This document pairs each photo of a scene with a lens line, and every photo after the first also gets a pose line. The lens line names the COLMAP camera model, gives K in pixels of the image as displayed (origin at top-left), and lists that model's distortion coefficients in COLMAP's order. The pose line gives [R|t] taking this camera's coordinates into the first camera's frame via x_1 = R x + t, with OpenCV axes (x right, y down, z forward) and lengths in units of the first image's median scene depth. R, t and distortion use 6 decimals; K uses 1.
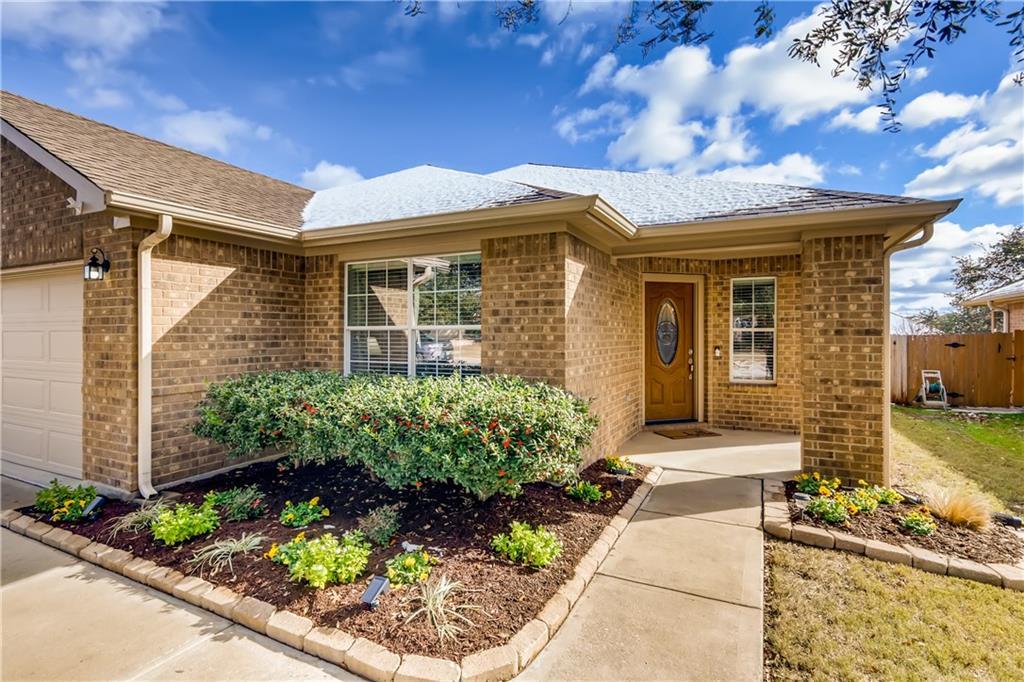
lens RADIAL K [[504.2, 0, 510.8], [0, 504.2, 327.3], [0, 0, 1]] dist [-0.000504, -0.000109]
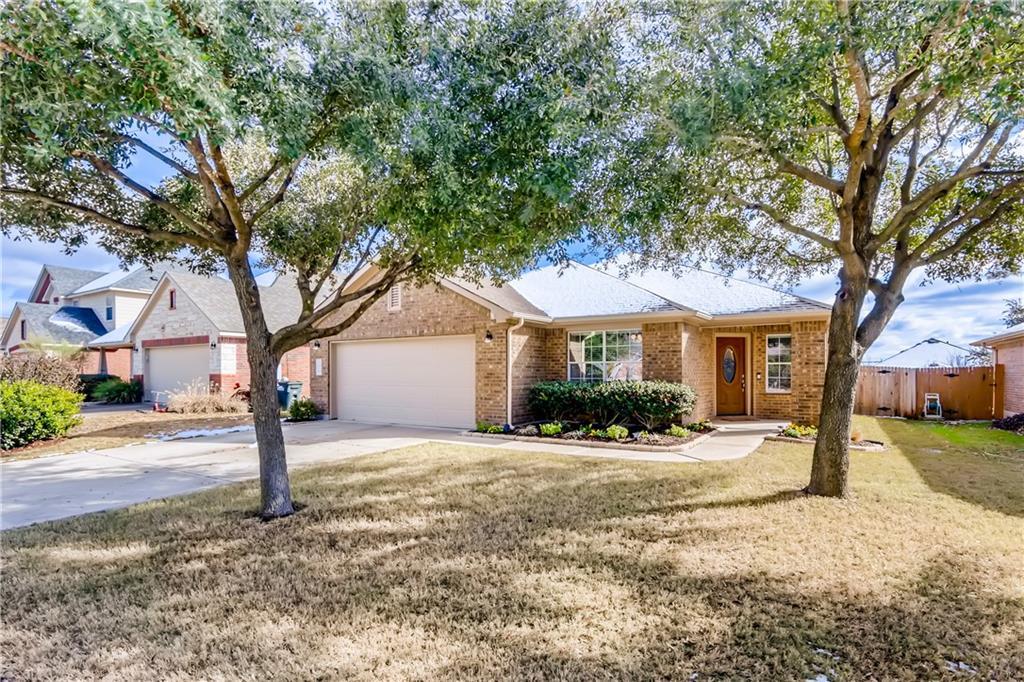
lens RADIAL K [[531.0, 0, 497.1], [0, 531.0, 365.8], [0, 0, 1]] dist [0.000641, 0.000087]
pose [[0.991820, -0.002088, -0.127624, -0.371188], [0.002125, 0.999998, 0.000157, 0.015081], [0.127623, -0.000427, 0.991823, -1.357897]]
